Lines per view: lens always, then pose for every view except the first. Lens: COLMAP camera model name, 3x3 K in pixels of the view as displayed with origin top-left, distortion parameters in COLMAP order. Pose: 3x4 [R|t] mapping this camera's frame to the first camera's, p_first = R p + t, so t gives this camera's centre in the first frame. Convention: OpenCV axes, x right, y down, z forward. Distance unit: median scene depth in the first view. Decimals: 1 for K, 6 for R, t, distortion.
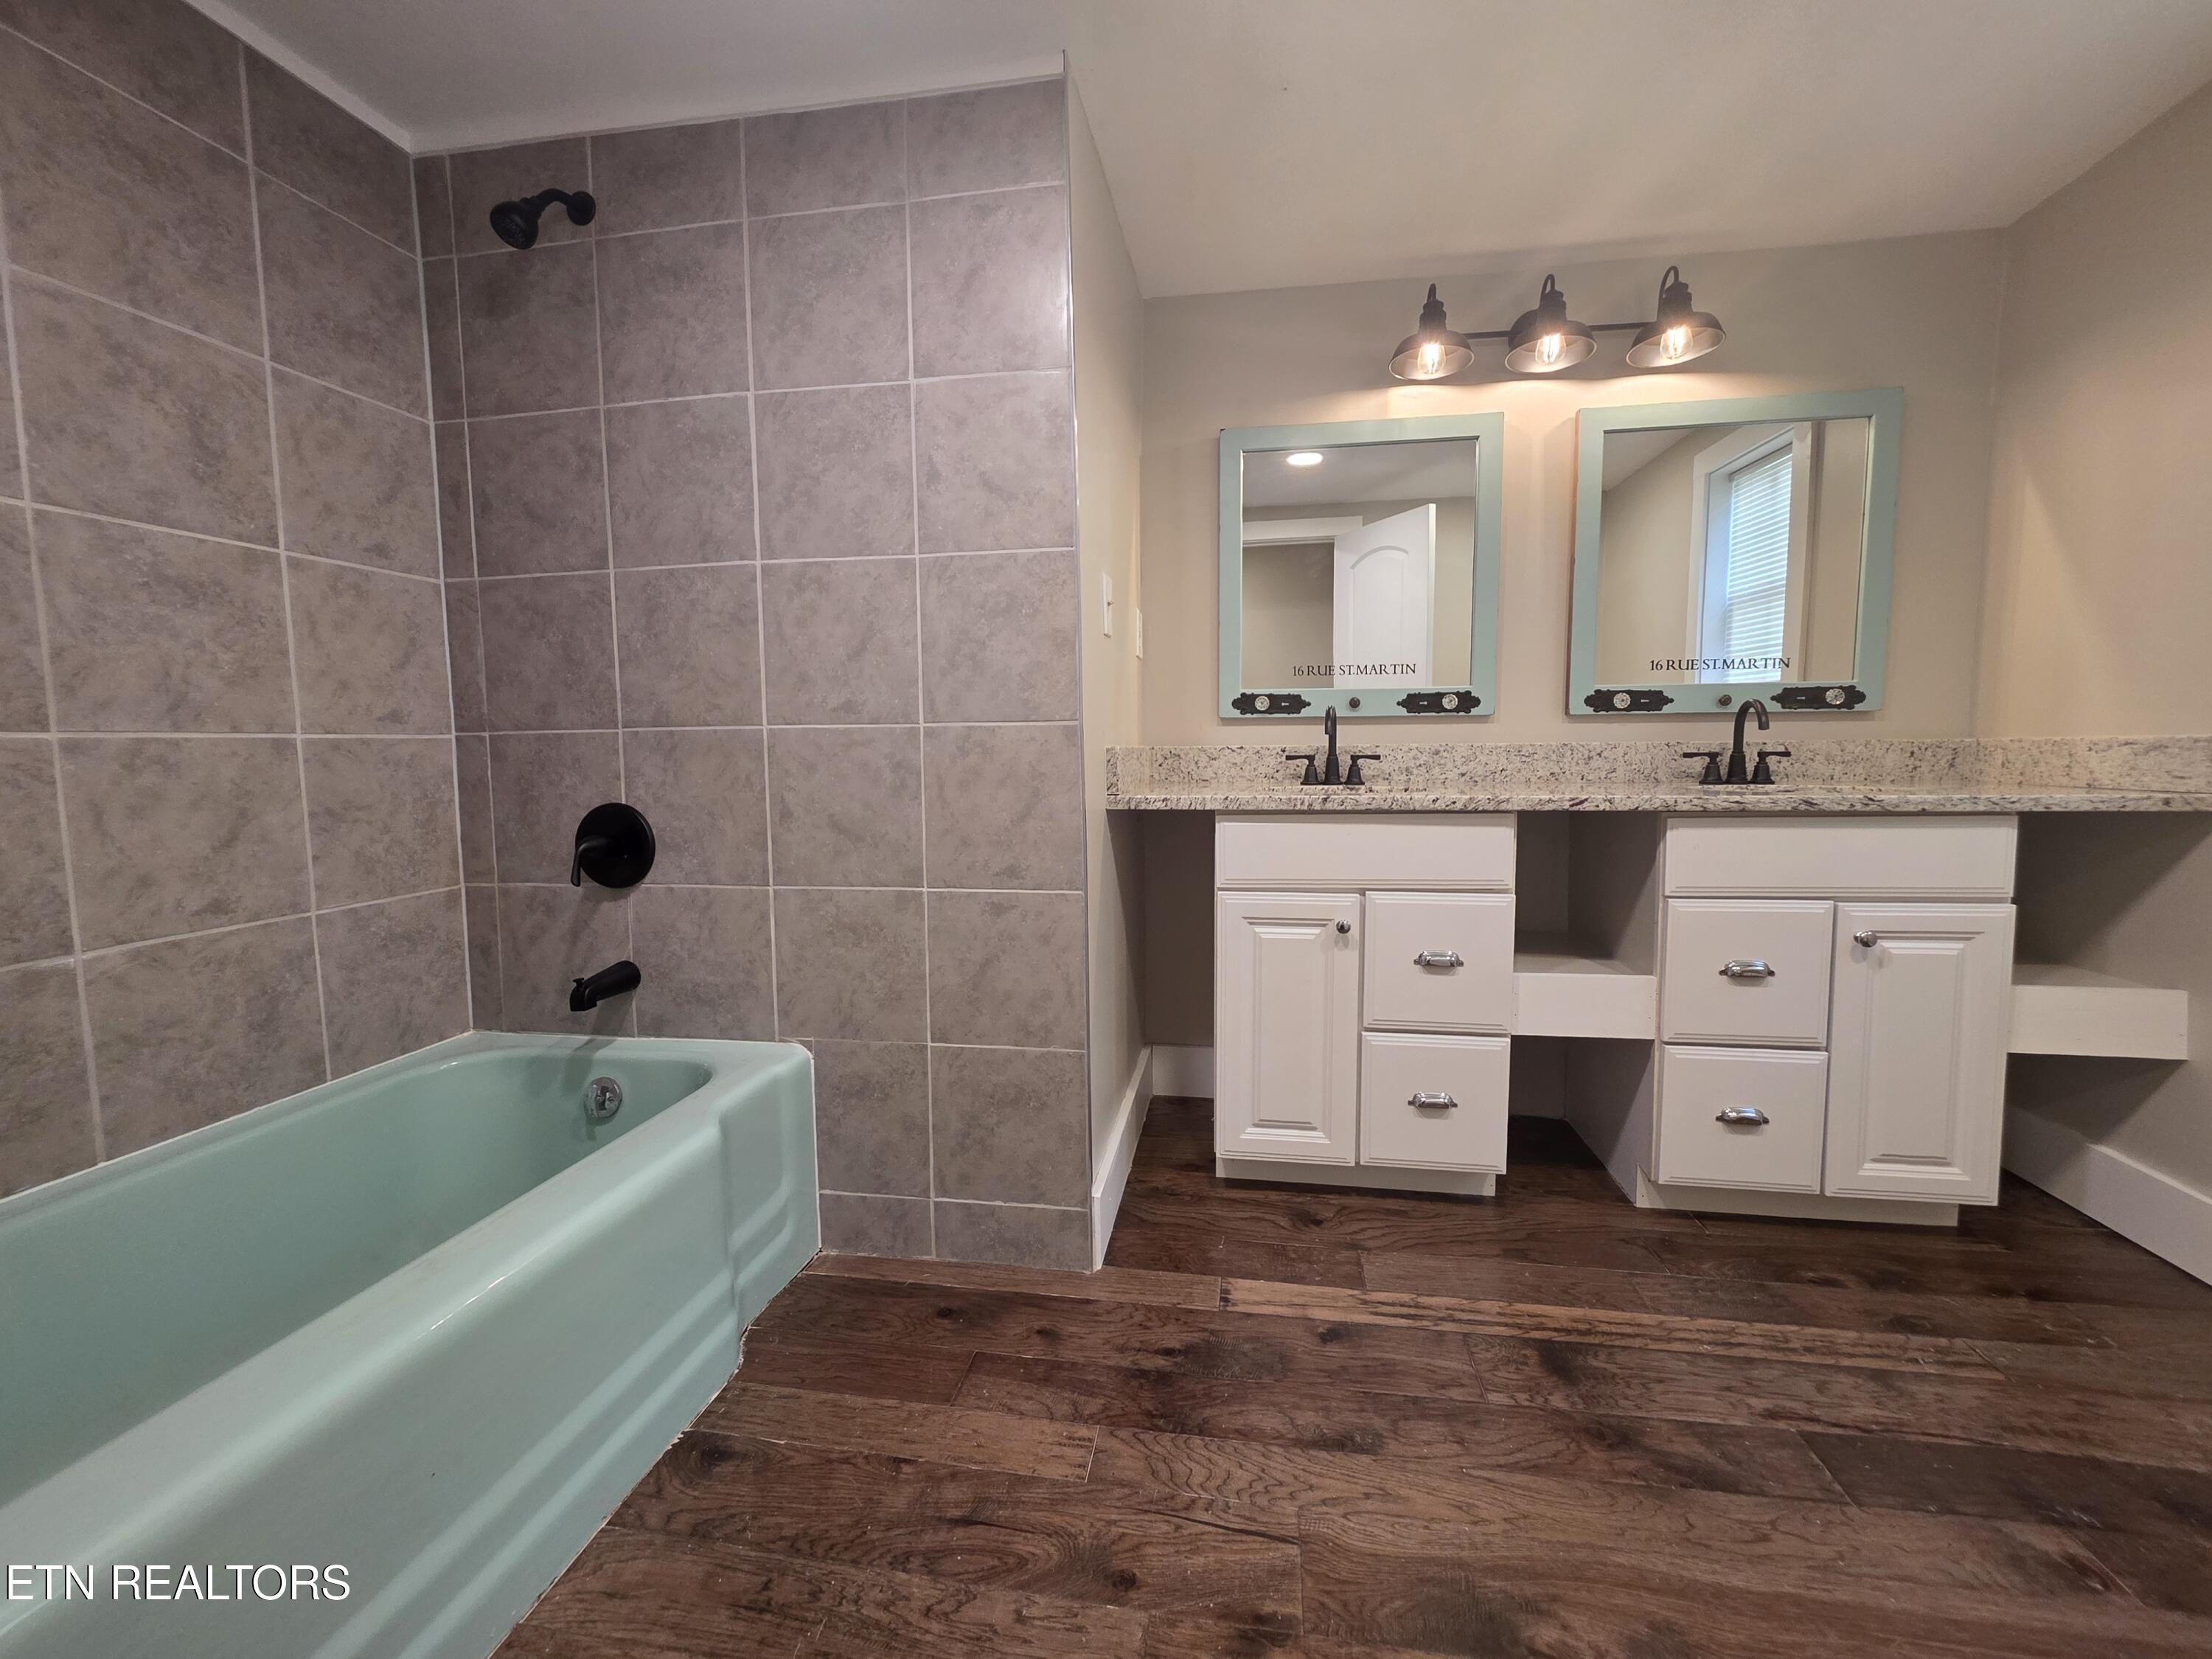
lens RADIAL K [[886.1, 0, 1117.9], [0, 886.1, 823.1], [0, 0, 1]] dist [0.000748, 0.000823]
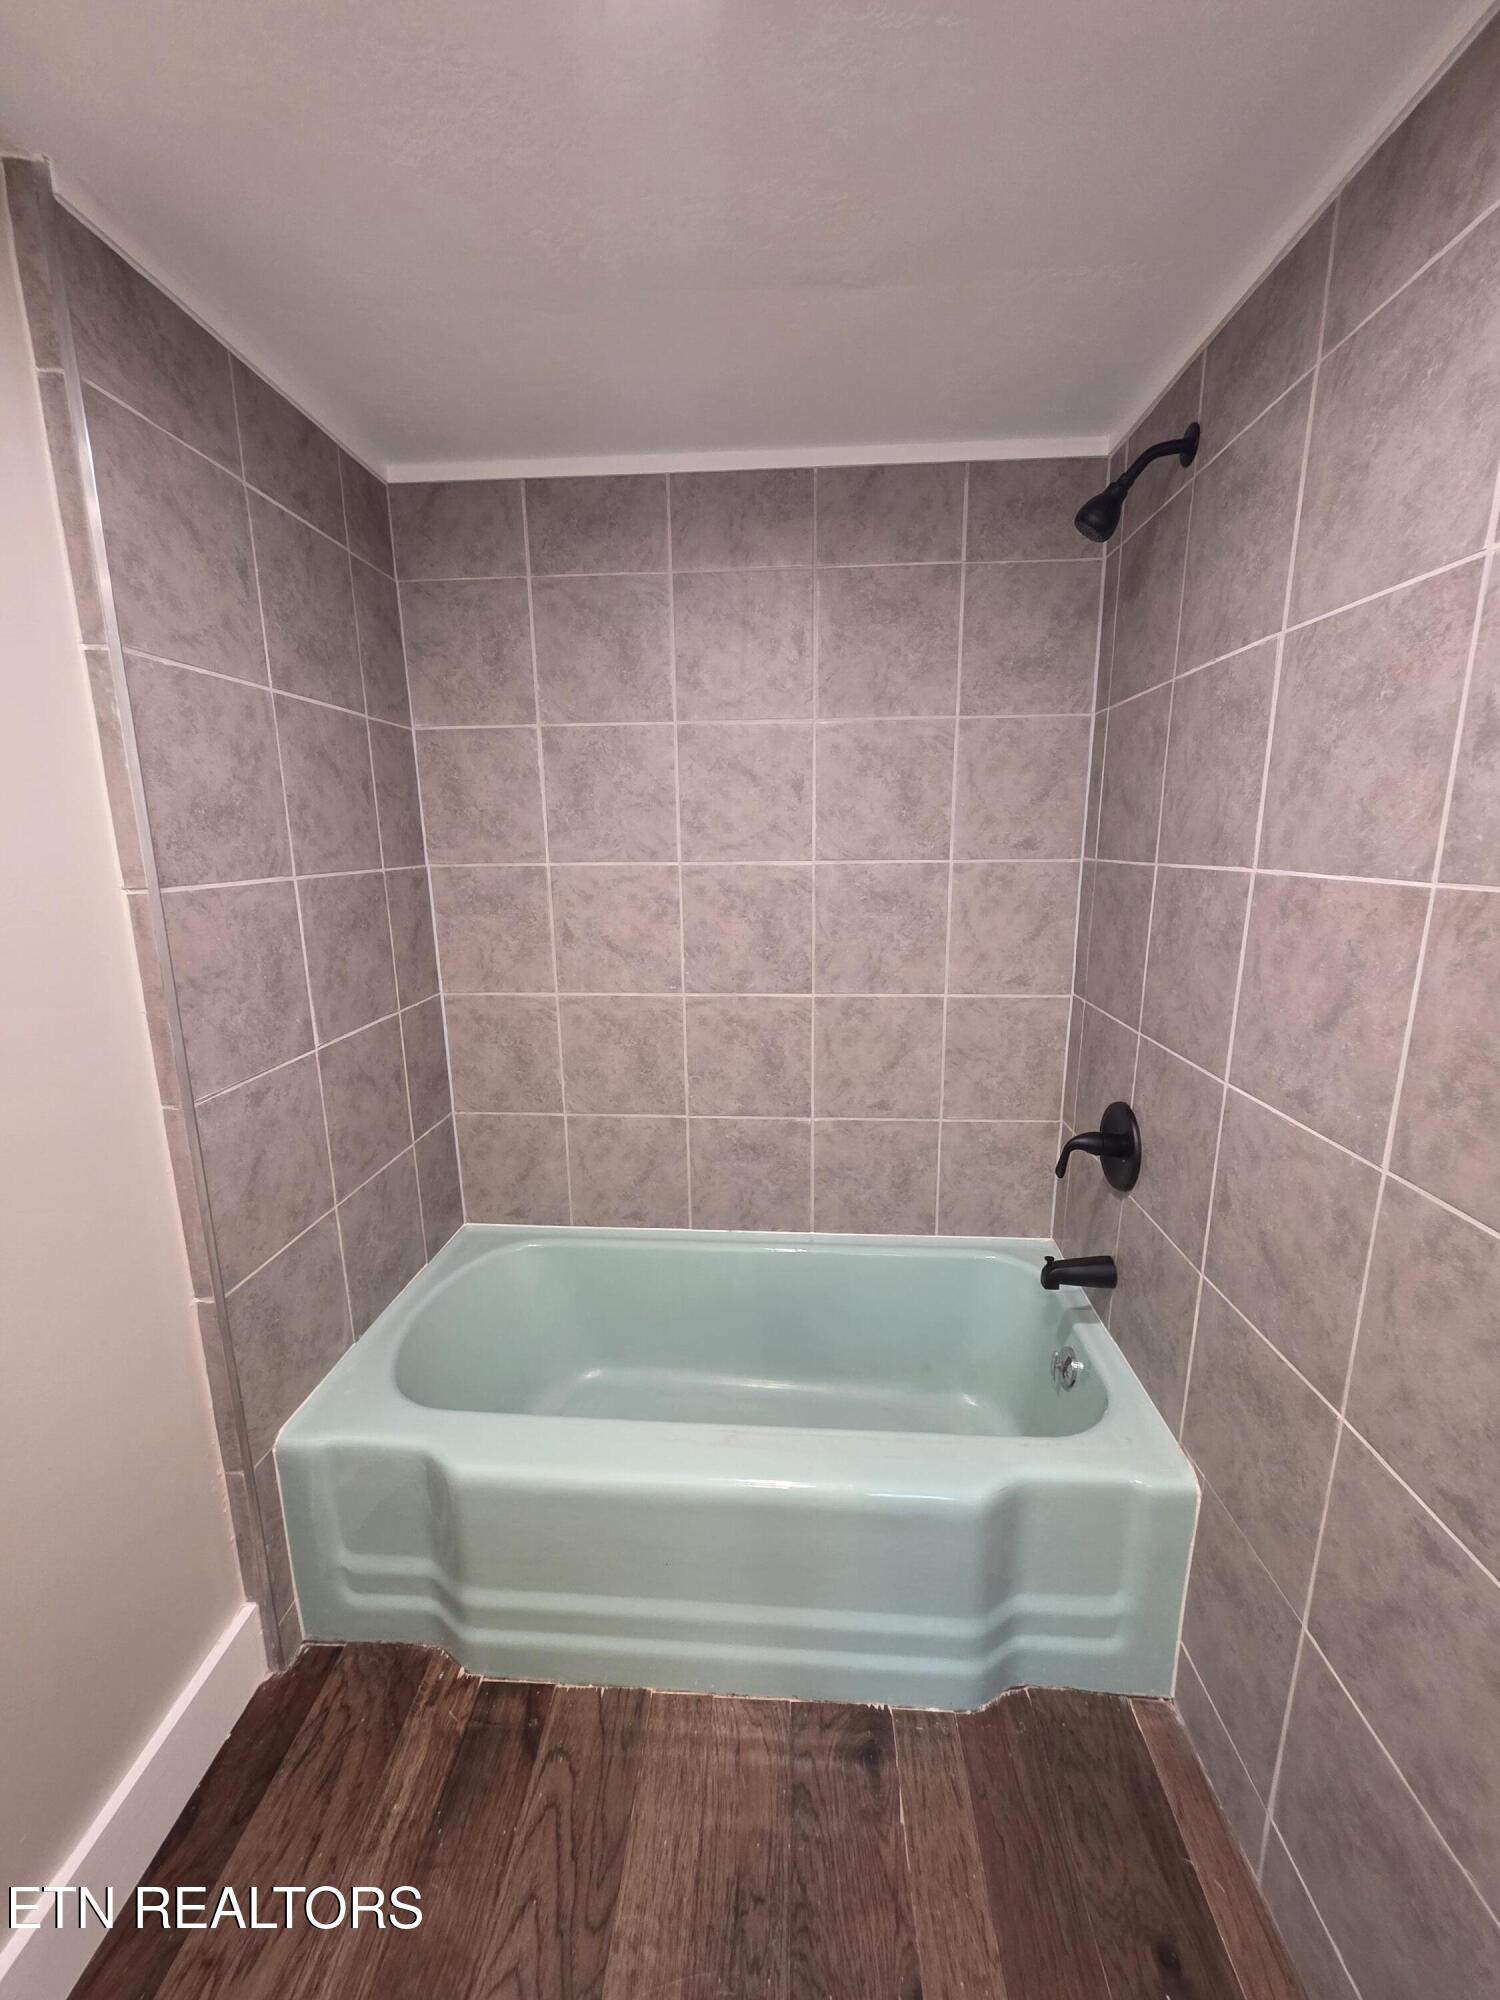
lens RADIAL K [[801.2, 0, 752.2], [0, 801.2, 1006.6], [0, 0, 1]] dist [0.000748, 0.000823]
pose [[0.111306, 0.218138, -0.969550, 0.237152], [-0.081365, 0.974337, 0.209875, -0.316185], [0.990450, 0.055527, 0.126198, 0.555268]]
